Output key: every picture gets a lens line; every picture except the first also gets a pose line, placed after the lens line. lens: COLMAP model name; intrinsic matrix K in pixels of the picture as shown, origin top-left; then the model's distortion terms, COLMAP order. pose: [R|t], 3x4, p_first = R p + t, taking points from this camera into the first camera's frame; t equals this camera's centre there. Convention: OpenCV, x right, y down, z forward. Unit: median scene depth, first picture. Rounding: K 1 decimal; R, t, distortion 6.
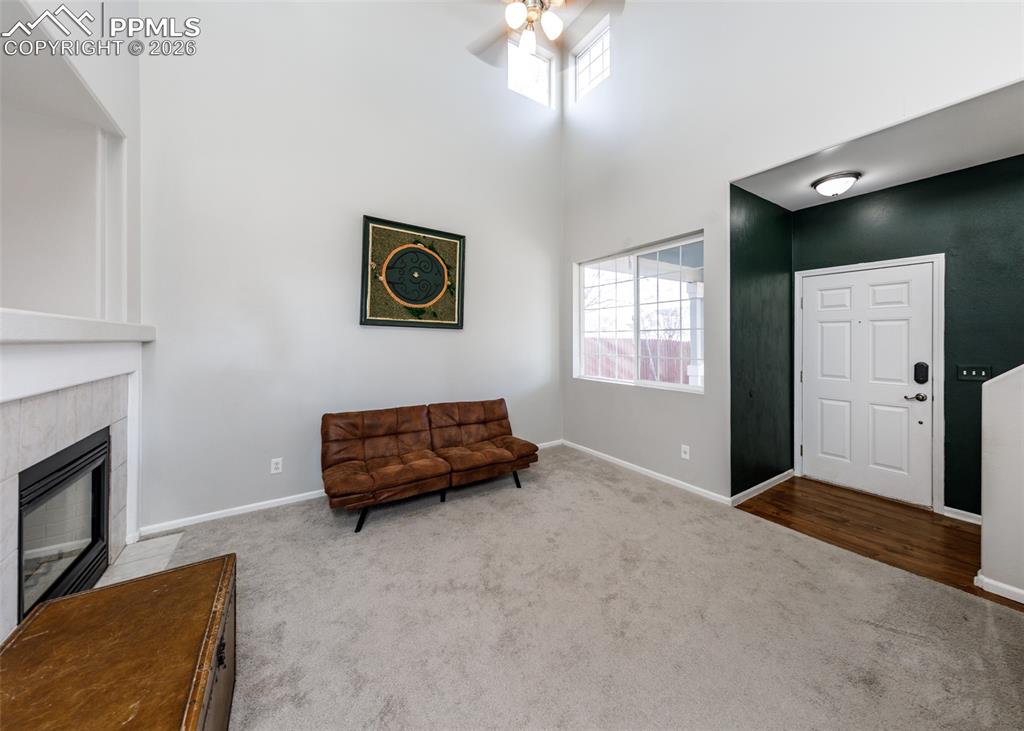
lens RADIAL K [[349.8, 0, 512.1], [0, 349.8, 346.9], [0, 0, 1]] dist [0.000325, -0.000246]
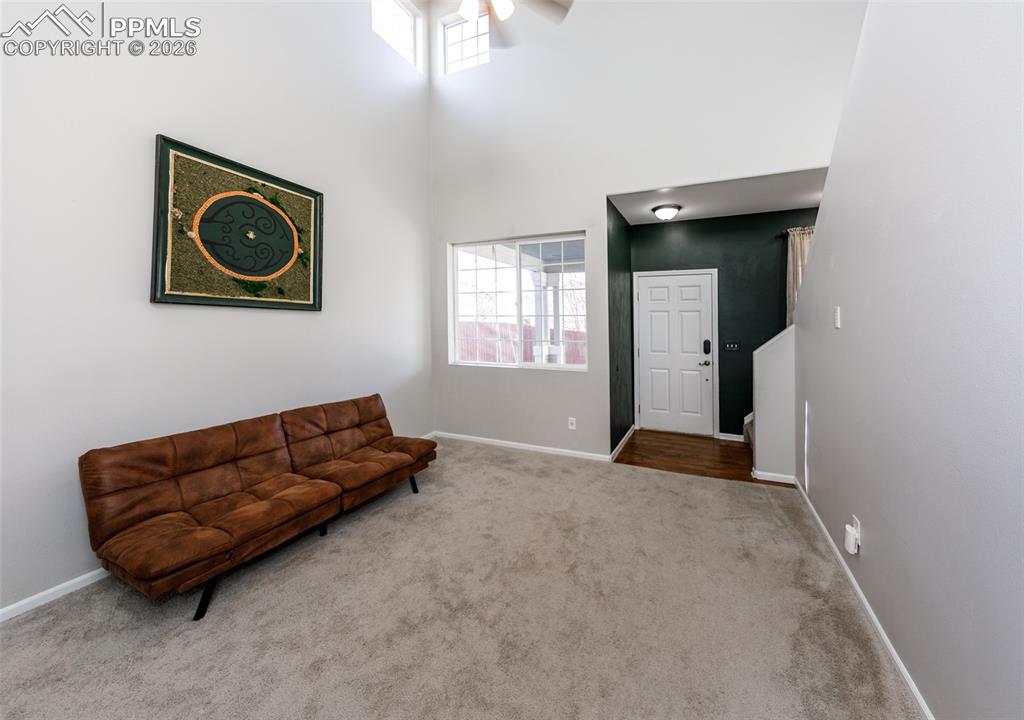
lens RADIAL K [[369.9, 0, 513.0], [0, 369.9, 325.8], [0, 0, 1]] dist [-0.000983, -0.000162]
pose [[0.841971, -0.006624, 0.539483, -0.276439], [0.009345, 0.999954, -0.002307, -0.014445], [-0.539442, 0.006984, 0.841993, 0.078933]]
